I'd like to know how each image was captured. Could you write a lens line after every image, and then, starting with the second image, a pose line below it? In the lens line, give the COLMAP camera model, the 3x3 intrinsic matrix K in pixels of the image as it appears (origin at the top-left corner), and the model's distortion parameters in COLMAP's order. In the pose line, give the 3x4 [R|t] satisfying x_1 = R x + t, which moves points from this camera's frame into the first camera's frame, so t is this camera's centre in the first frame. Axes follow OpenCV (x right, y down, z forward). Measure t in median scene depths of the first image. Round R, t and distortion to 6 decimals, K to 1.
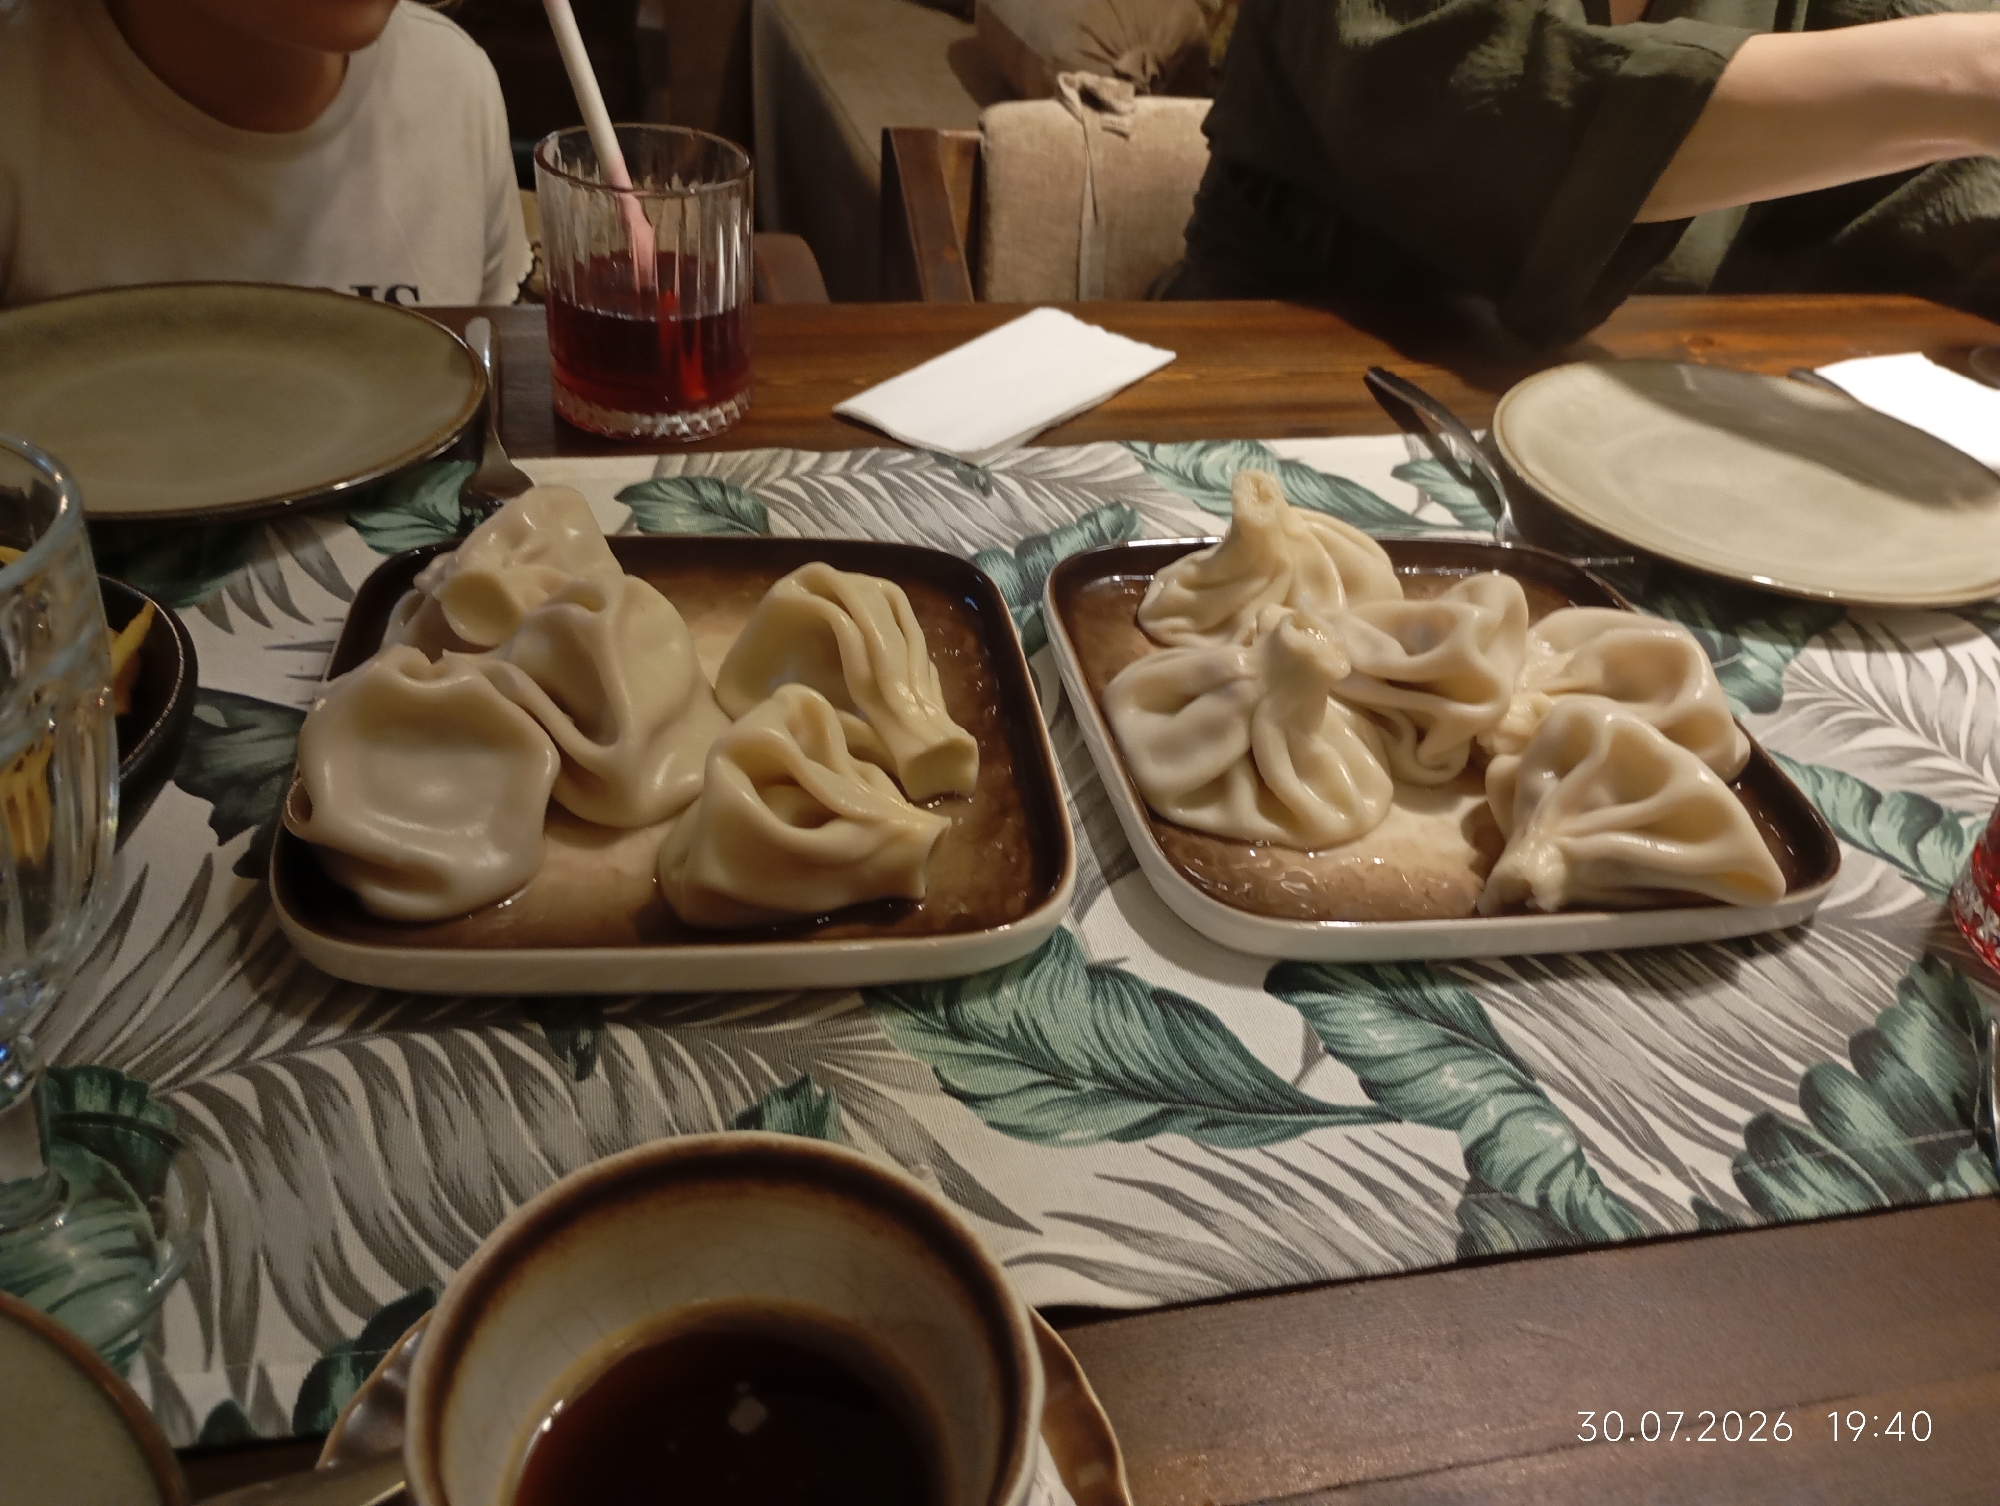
lens RADIAL K [[1640.1, 0, 1000.0], [0, 1640.1, 753.0], [0, 0, 1]] dist [0.058702, -0.082801]
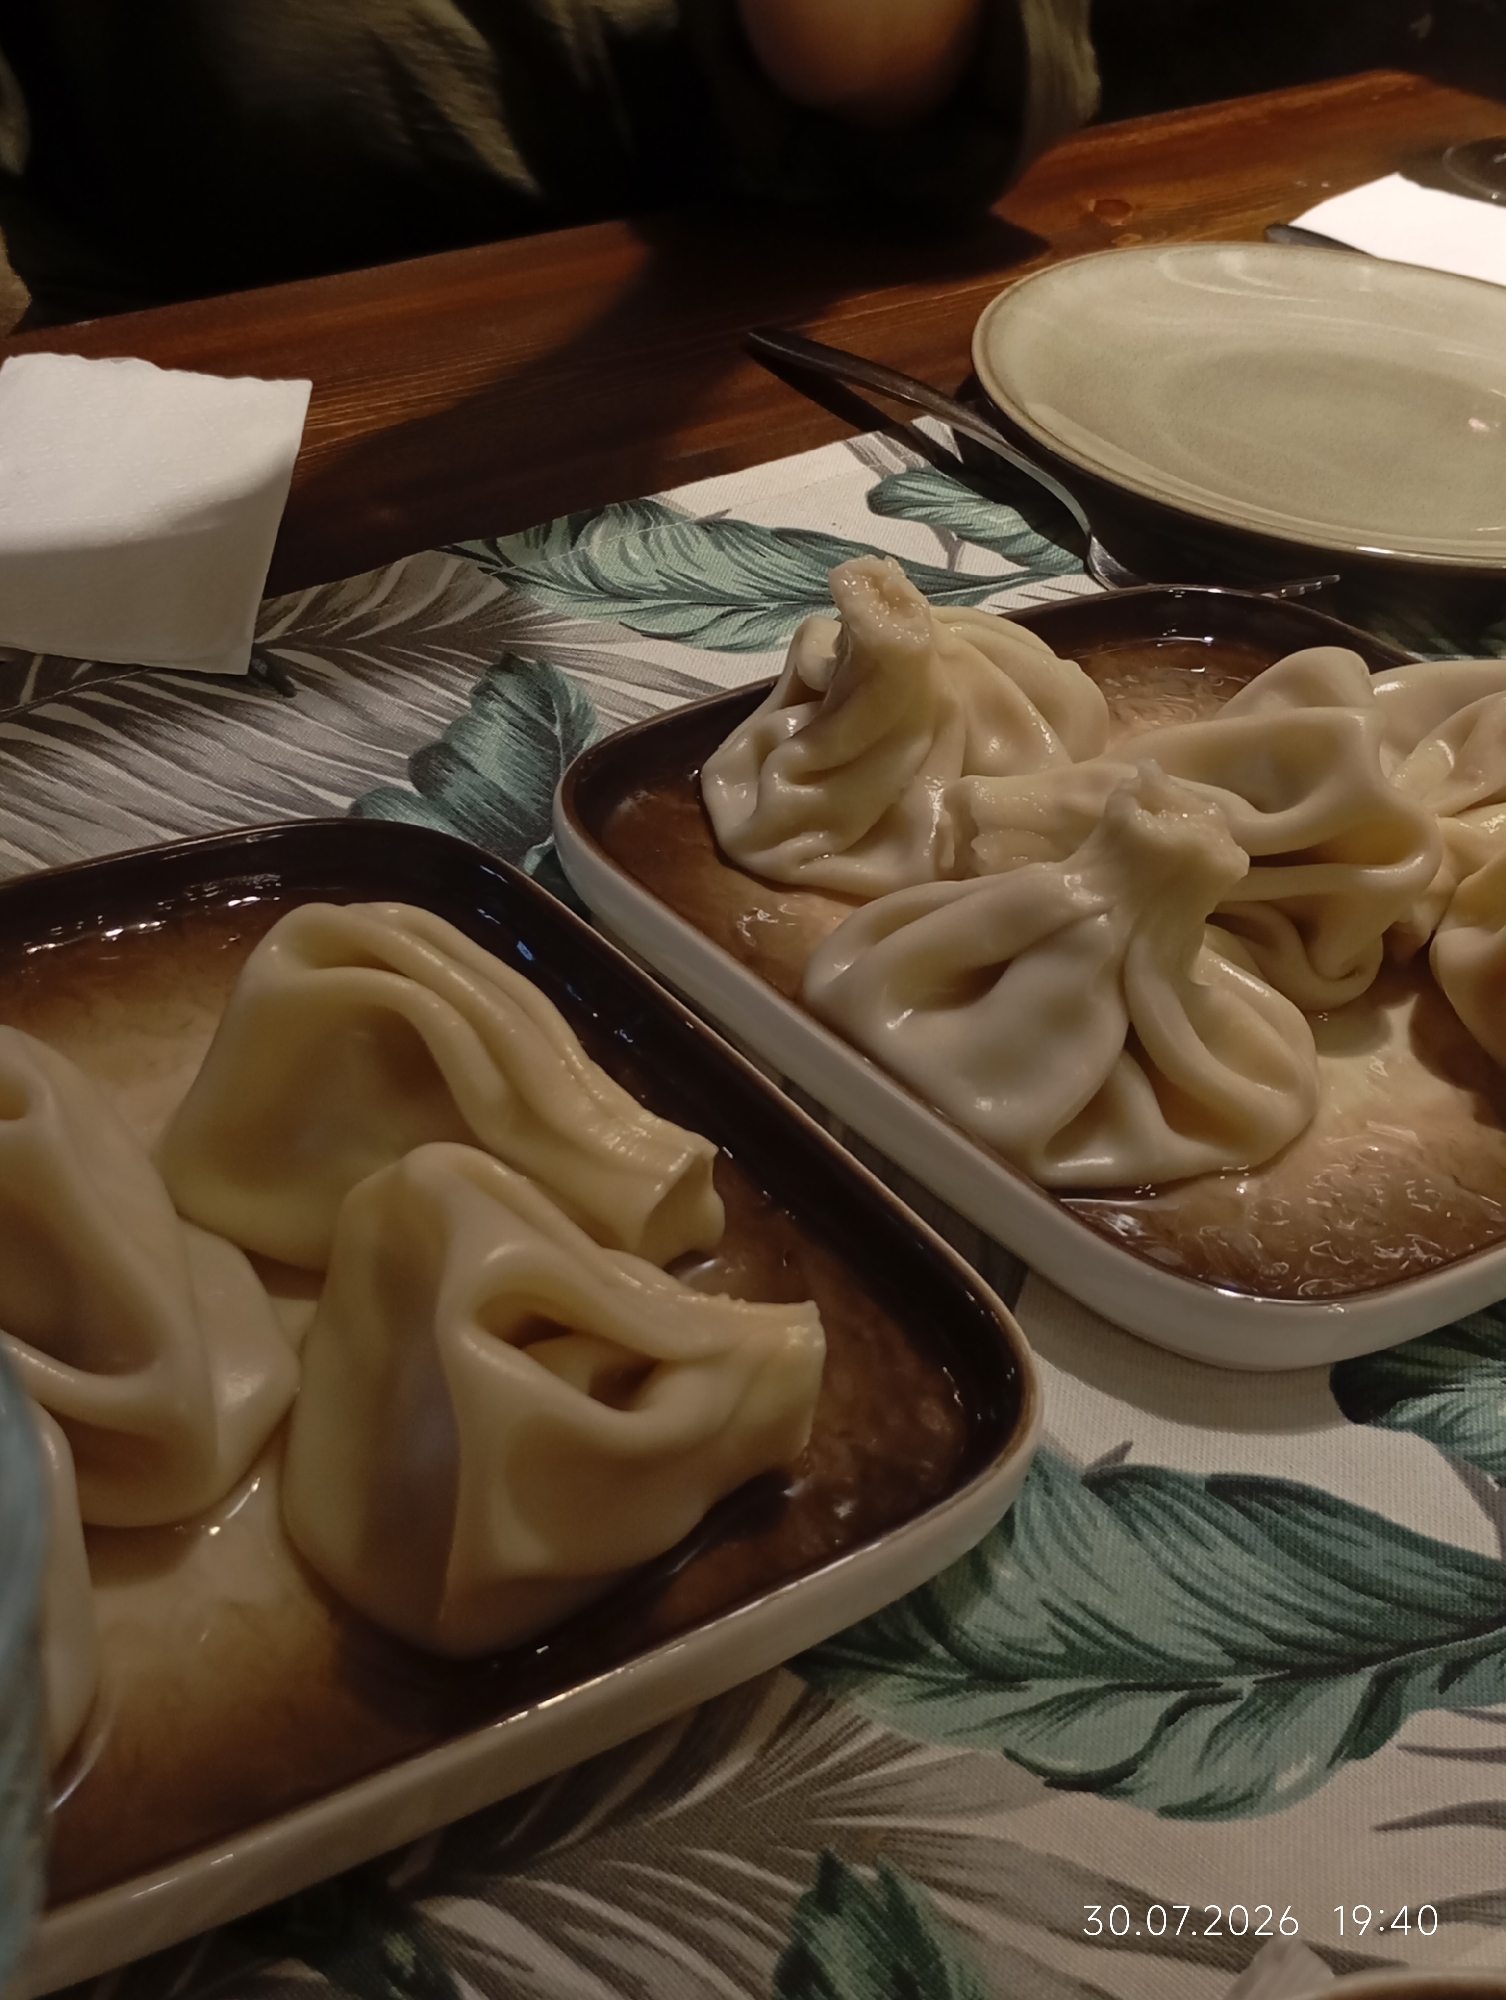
lens RADIAL K [[2778.5, 0, 753.0], [0, 2778.5, 1000.0], [0, 0, 1]] dist [0.130254, -0.461740]
pose [[0.885880, -0.261751, 0.383018, -0.373614], [0.255473, 0.964409, 0.068185, -0.124574], [-0.387233, 0.037447, 0.921221, 0.150239]]
